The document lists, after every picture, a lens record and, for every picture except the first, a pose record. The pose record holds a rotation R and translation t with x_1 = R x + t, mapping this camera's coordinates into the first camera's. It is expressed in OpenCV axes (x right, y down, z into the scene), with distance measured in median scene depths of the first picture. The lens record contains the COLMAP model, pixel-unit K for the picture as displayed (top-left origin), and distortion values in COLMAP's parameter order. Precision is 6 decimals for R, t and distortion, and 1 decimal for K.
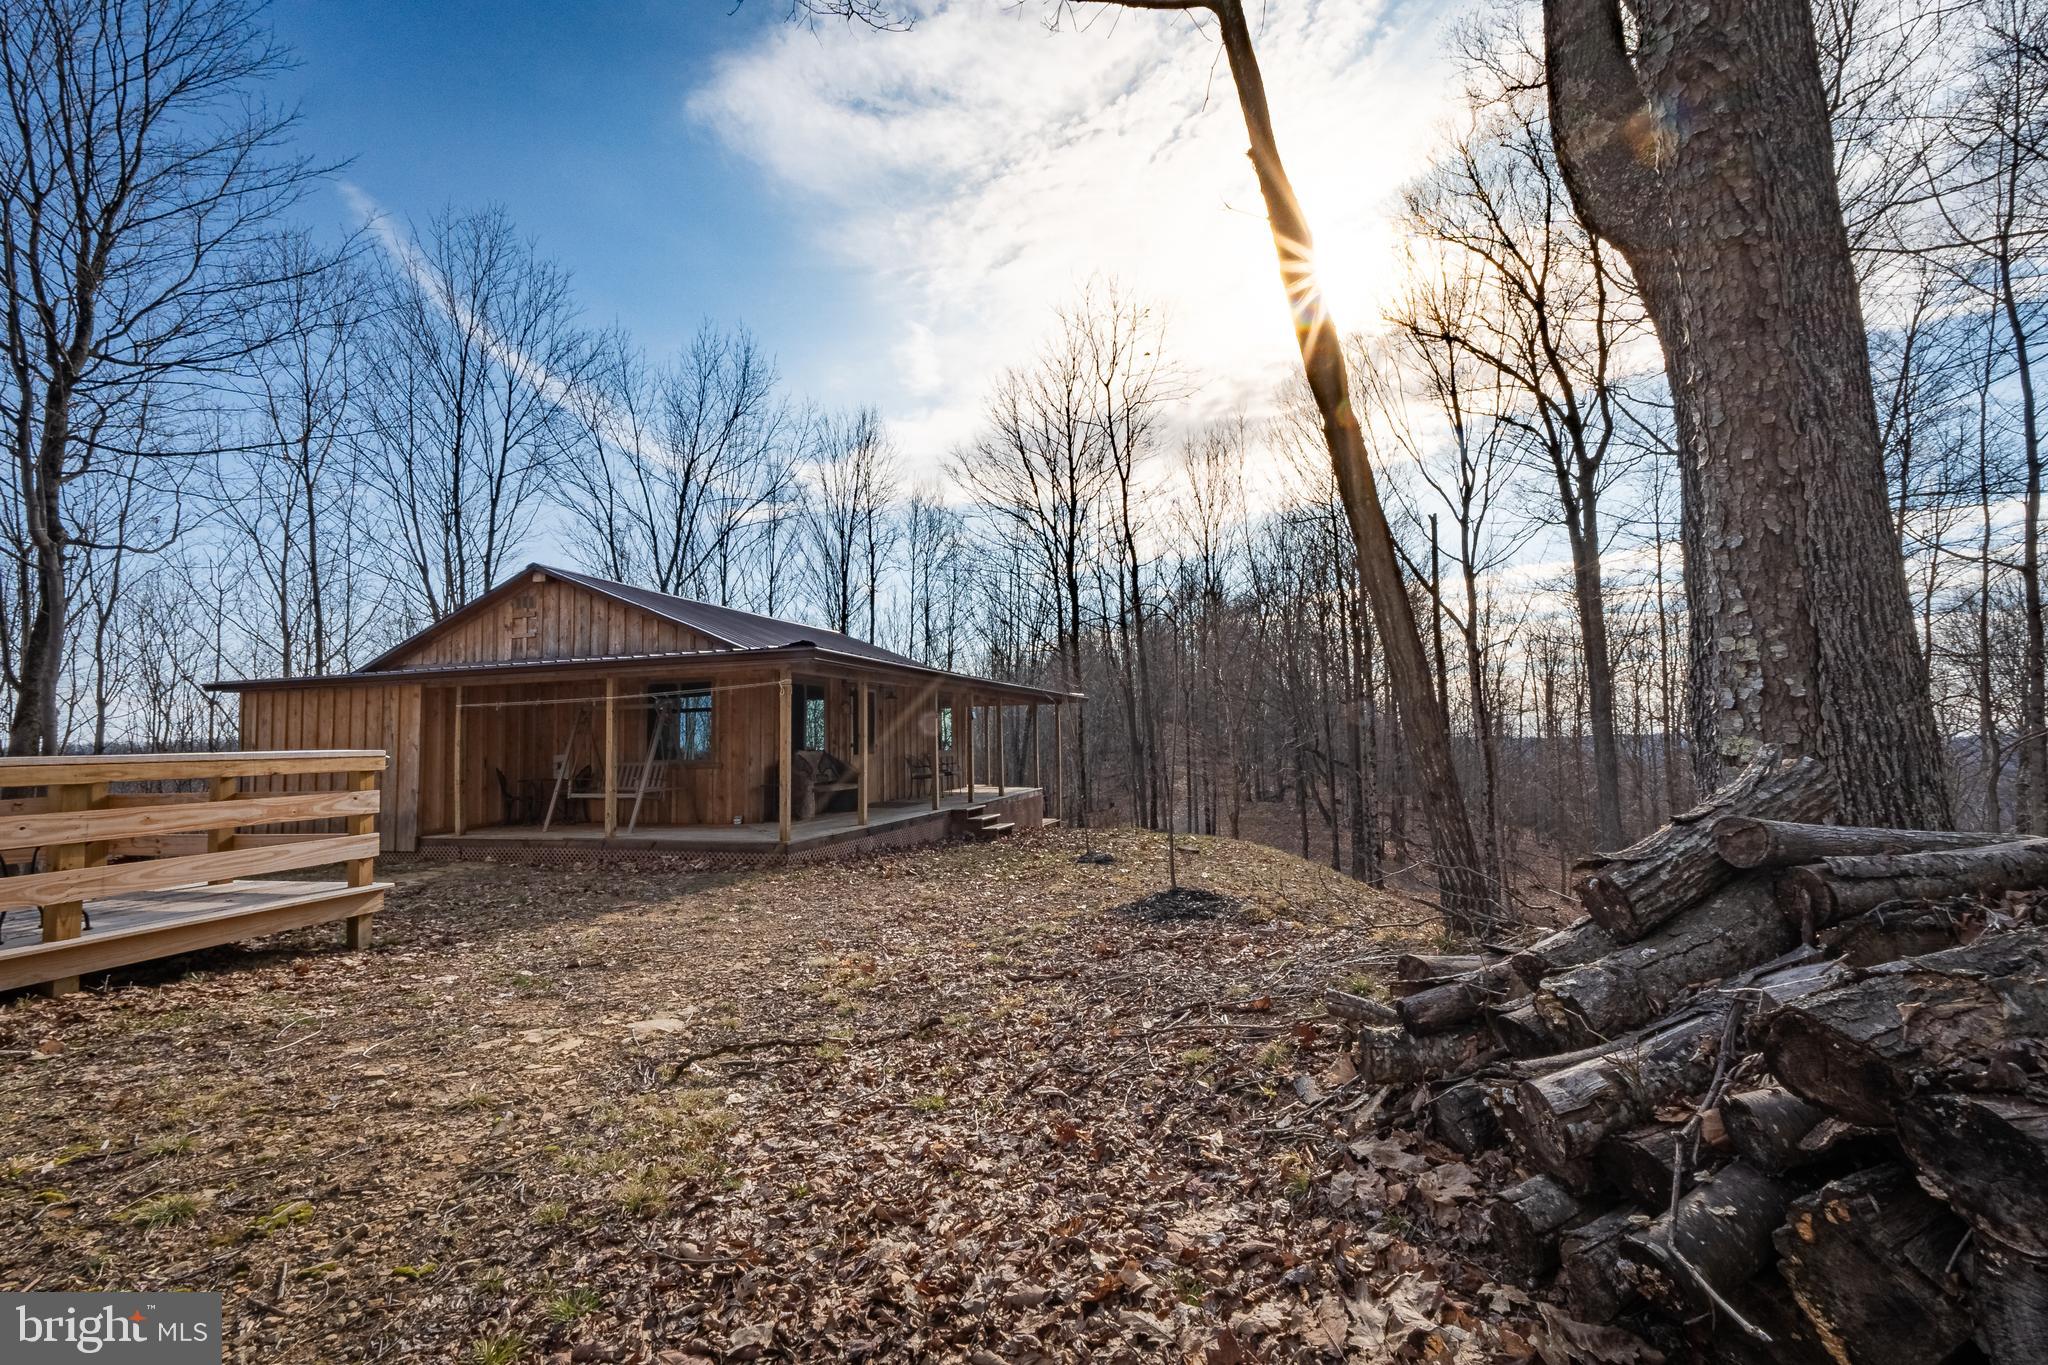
lens RADIAL K [[877.9, 0, 1024.0], [0, 877.9, 682.5], [0, 0, 1]] dist [0.017731, 0.000246]
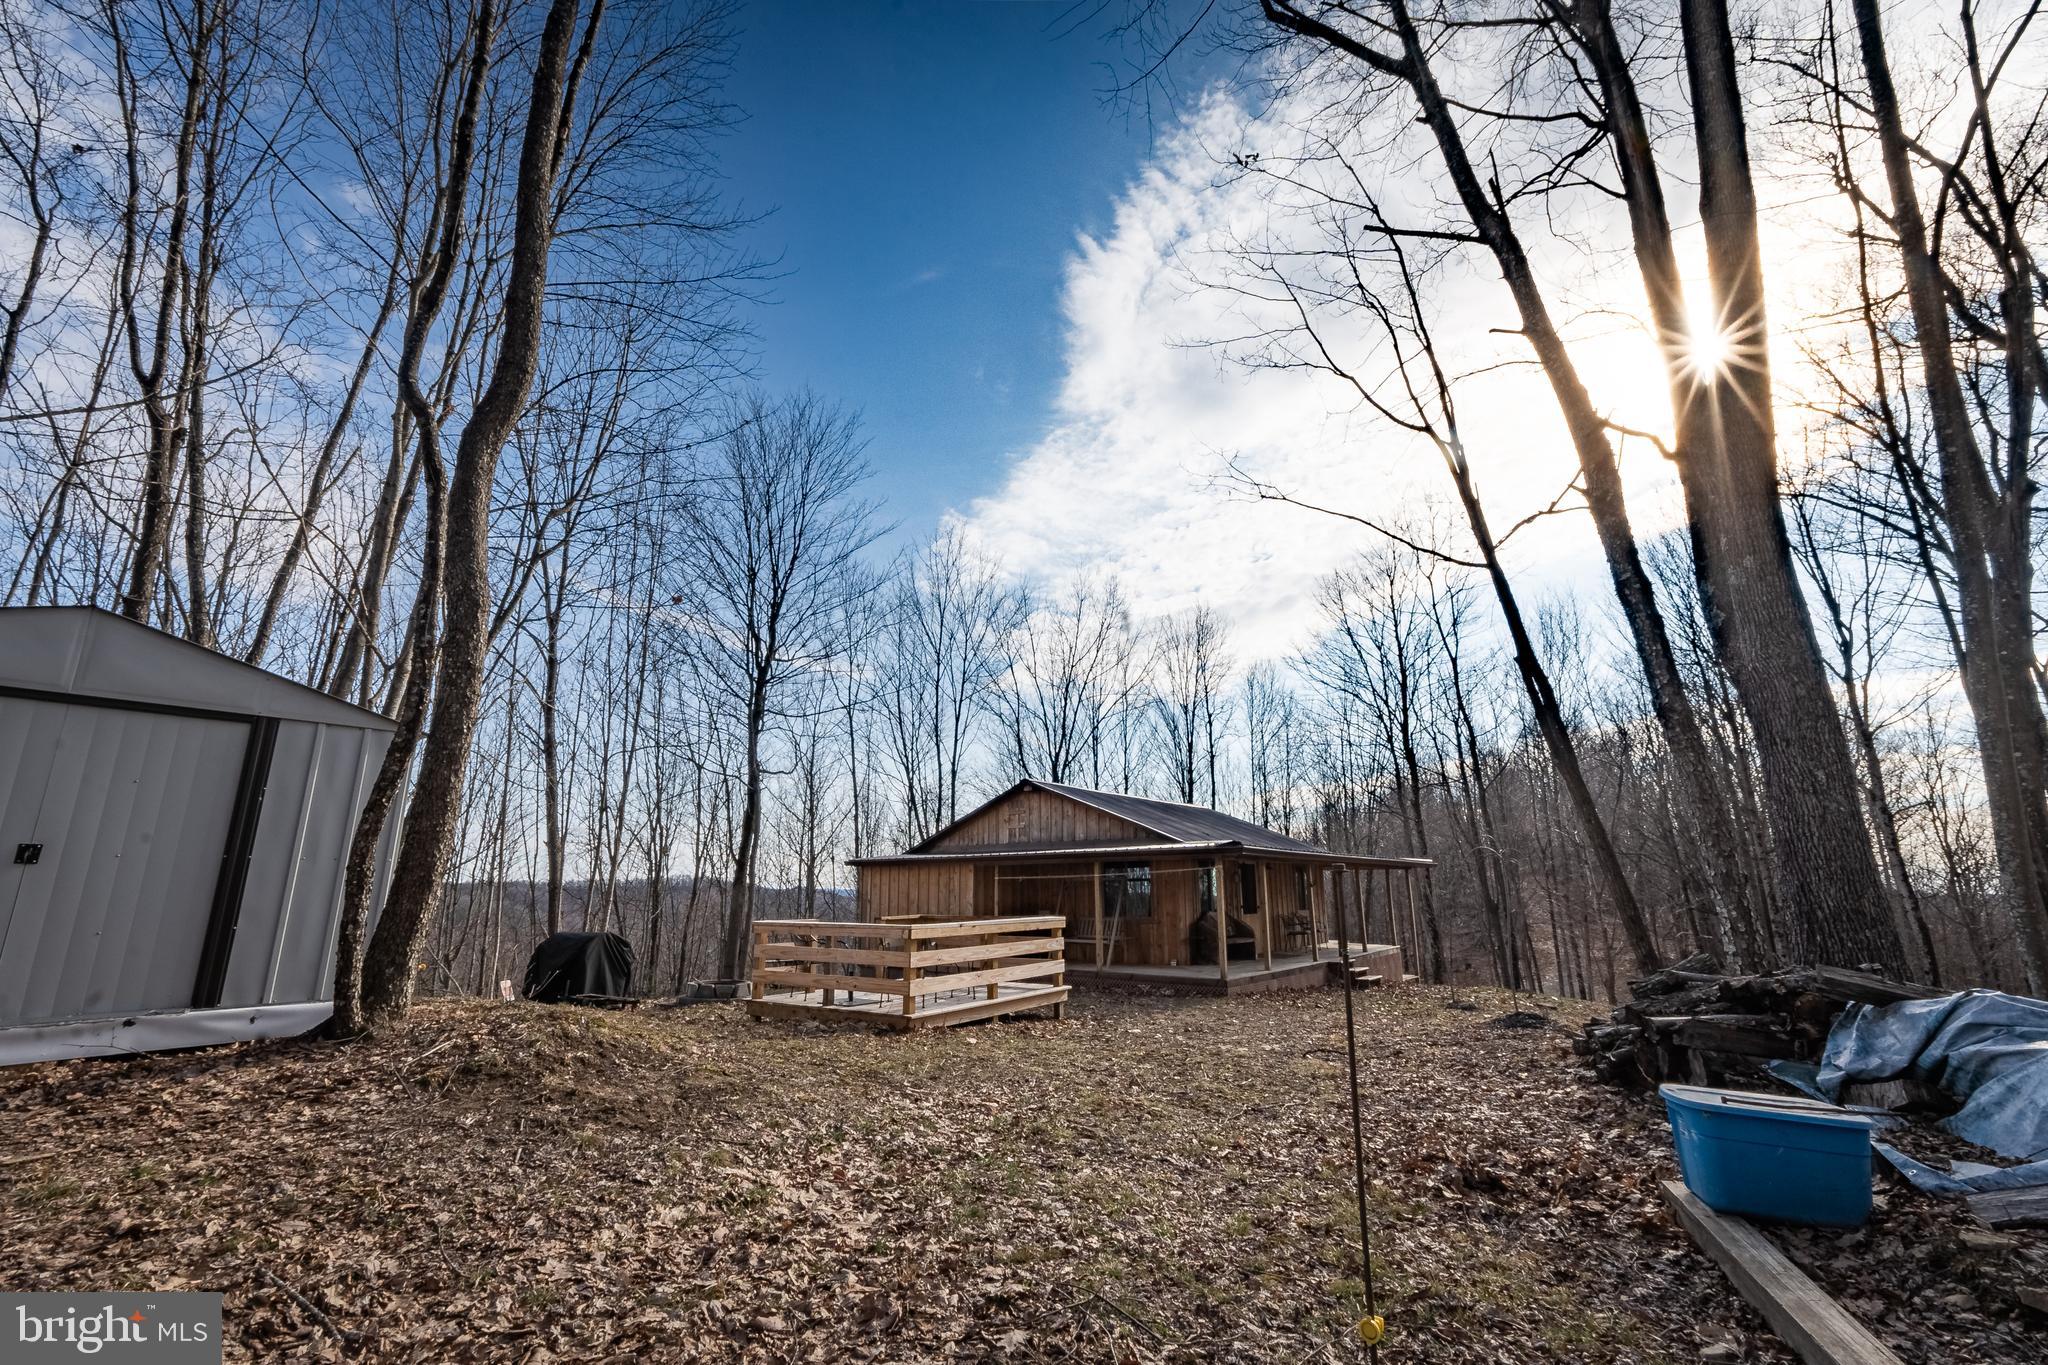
lens RADIAL K [[877.9, 0, 1024.0], [0, 877.9, 682.5], [0, 0, 1]] dist [0.017731, 0.000246]
pose [[0.939541, -0.066640, -0.335889, -0.028836], [0.011769, 0.986586, -0.162816, -0.034325], [0.342234, 0.149019, 0.927723, -0.262516]]
